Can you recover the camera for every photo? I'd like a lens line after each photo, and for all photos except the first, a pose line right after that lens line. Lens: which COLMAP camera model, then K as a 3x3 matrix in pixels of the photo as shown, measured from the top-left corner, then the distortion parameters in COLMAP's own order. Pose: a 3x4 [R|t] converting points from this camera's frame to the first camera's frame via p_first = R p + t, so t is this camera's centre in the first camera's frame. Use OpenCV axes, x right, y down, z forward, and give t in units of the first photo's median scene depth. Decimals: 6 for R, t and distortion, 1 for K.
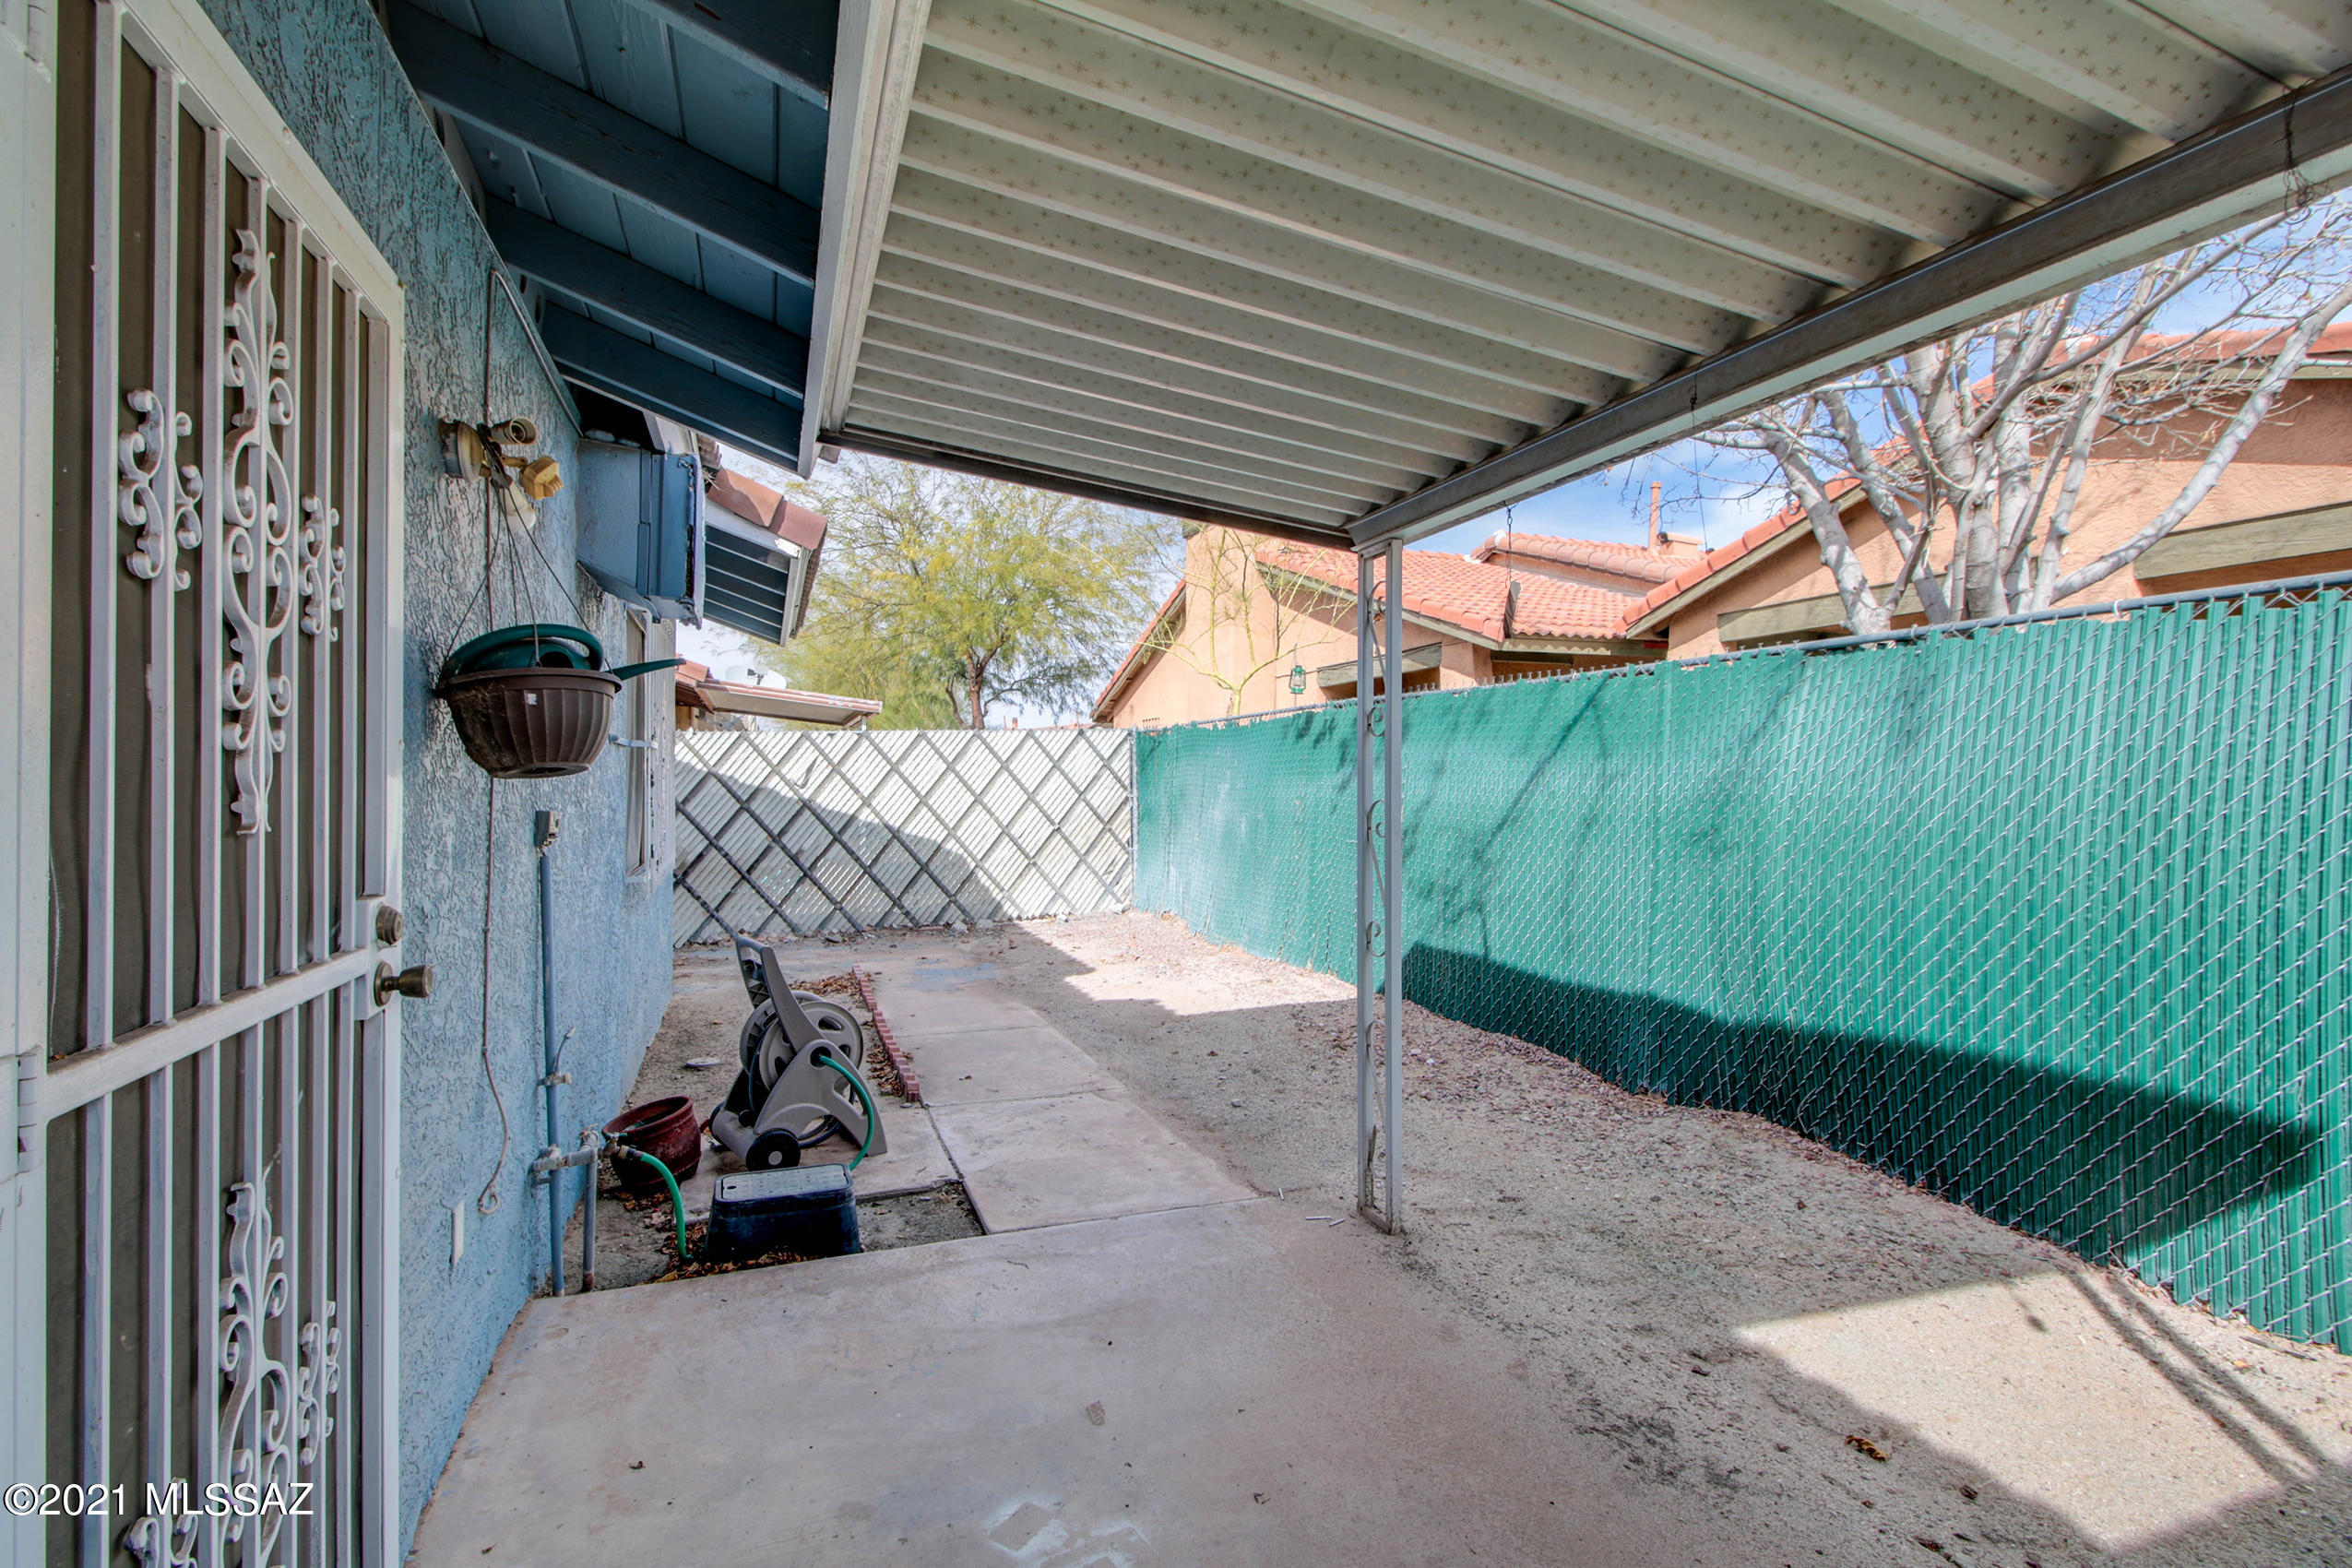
lens RADIAL K [[1079.3, 0, 1172.0], [0, 1079.3, 781.8], [0, 0, 1]] dist [0.015288, -0.007392]
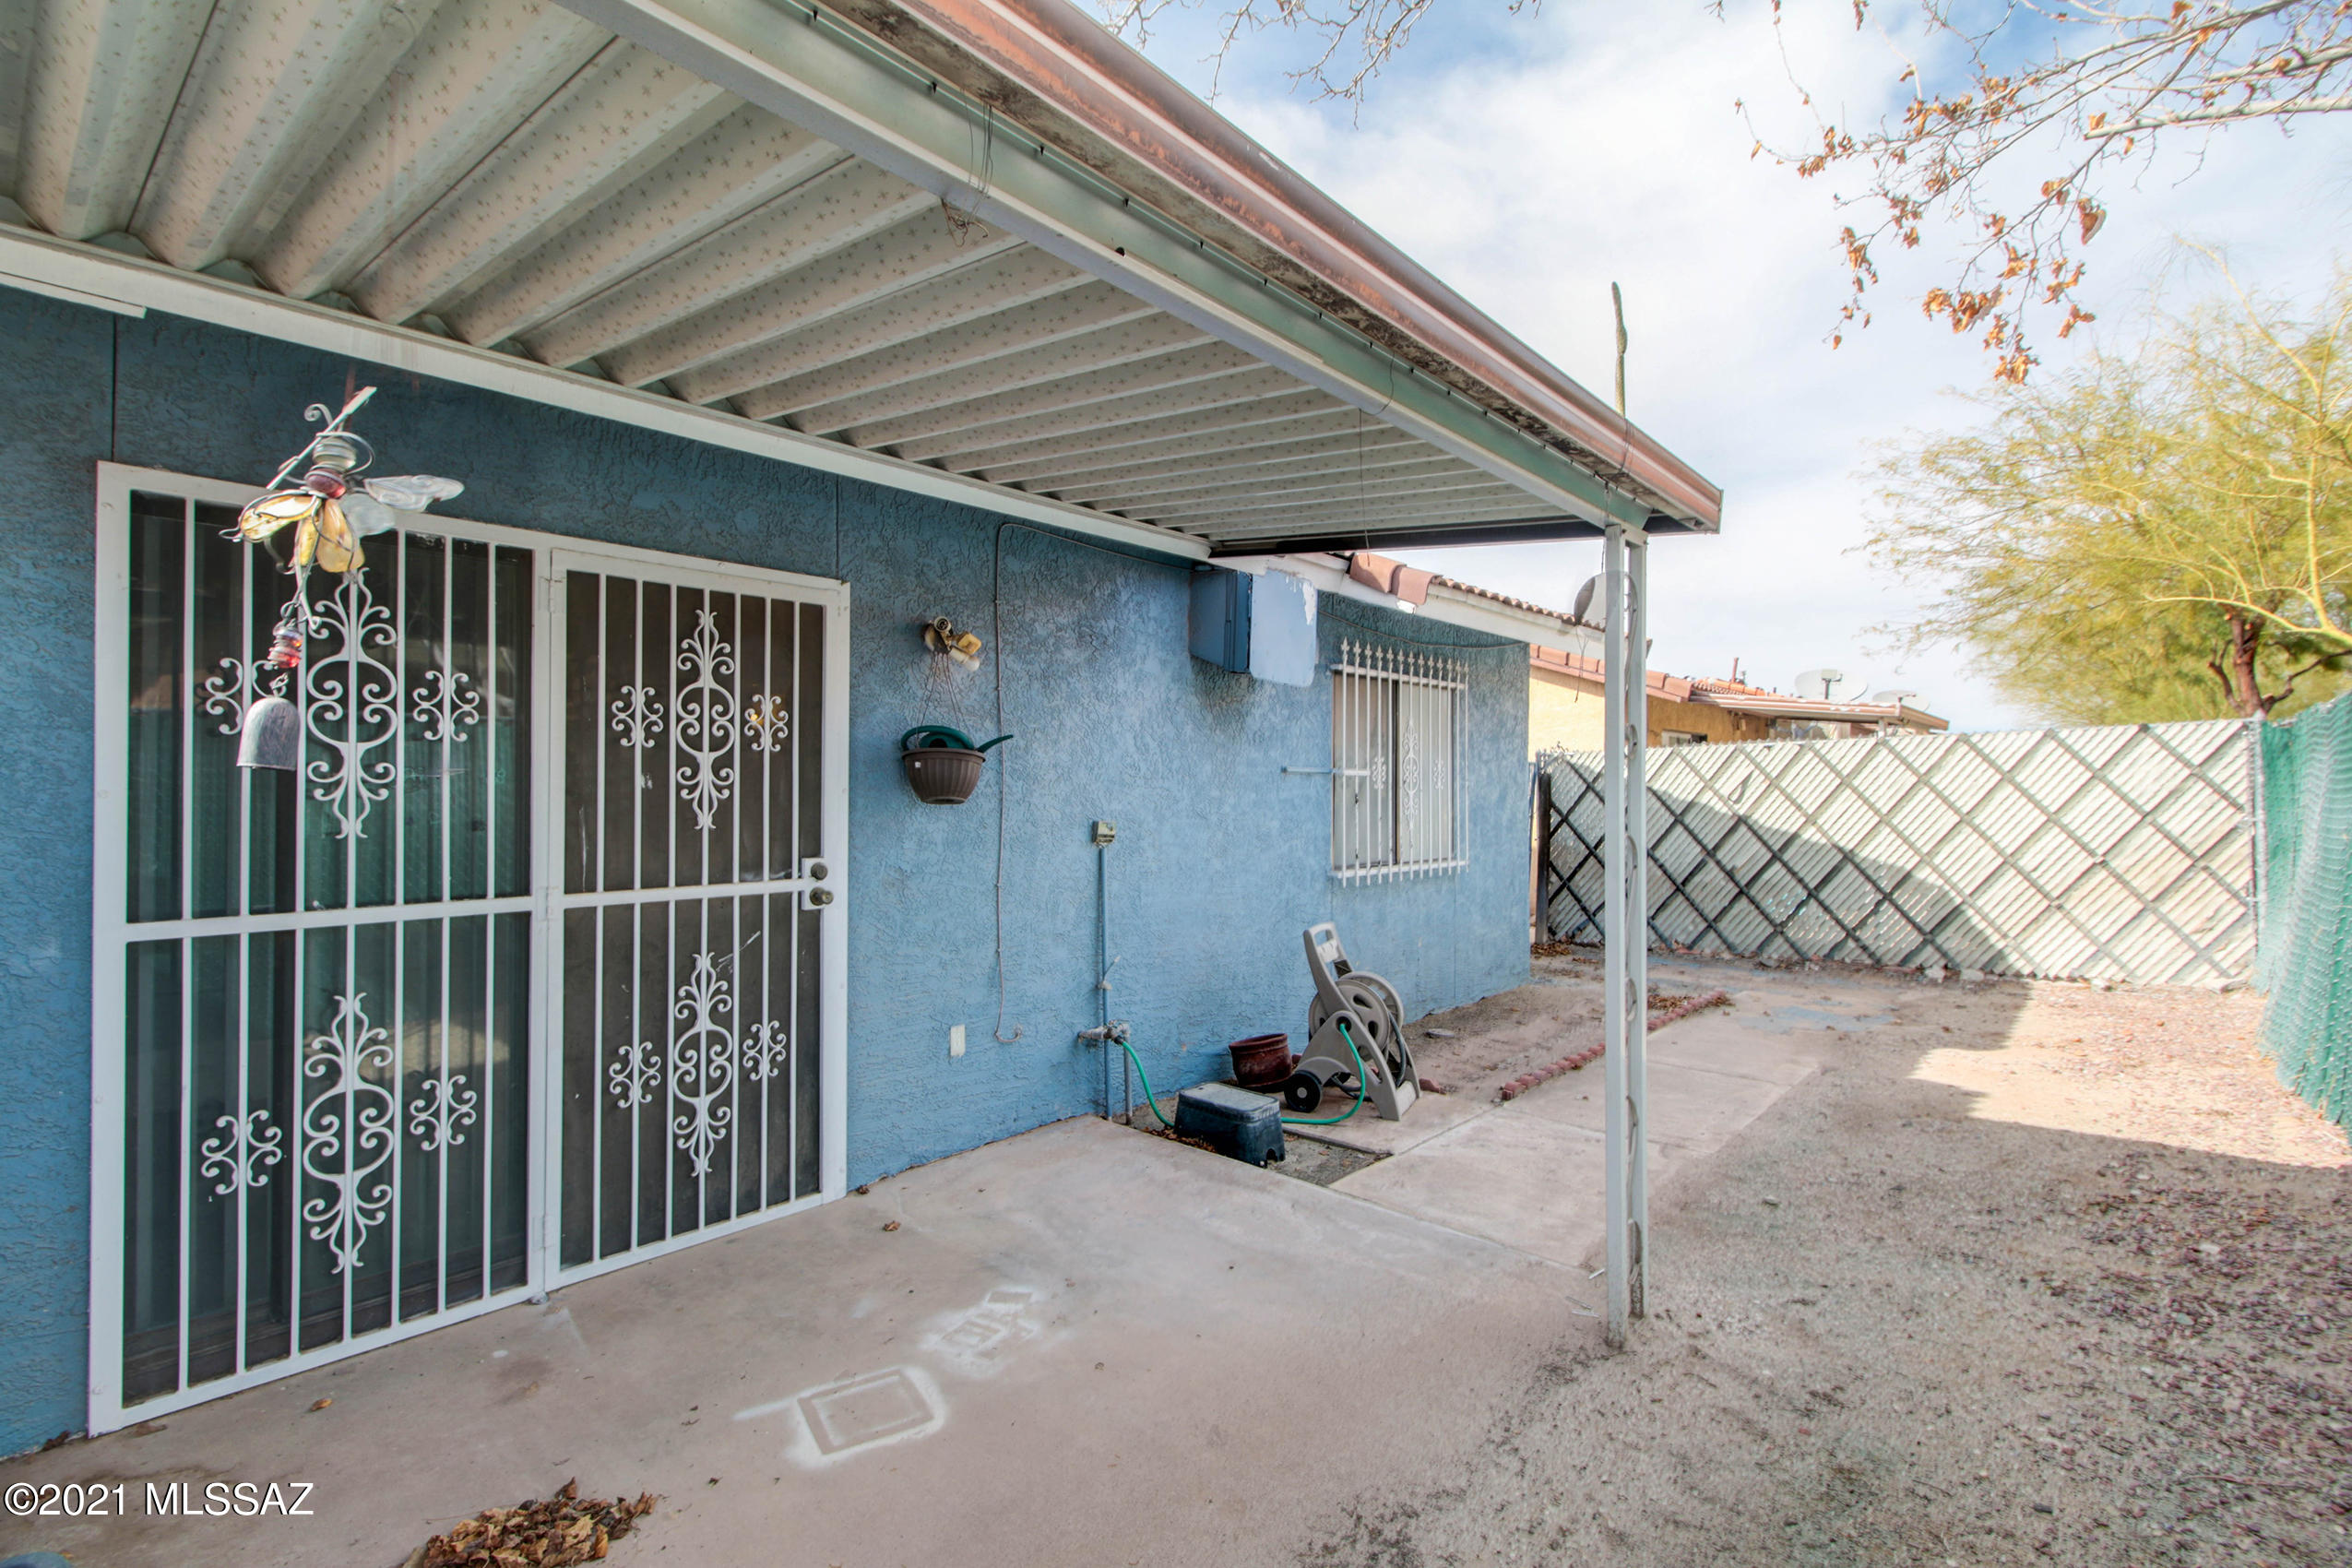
lens RADIAL K [[1079.3, 0, 1173.0], [0, 1079.3, 780.7], [0, 0, 1]] dist [0.015288, -0.007392]
pose [[0.464682, -0.004563, -0.885466, 0.280093], [-0.001174, 0.999983, -0.005769, -0.007722], [0.885477, 0.003720, 0.464668, 0.103583]]
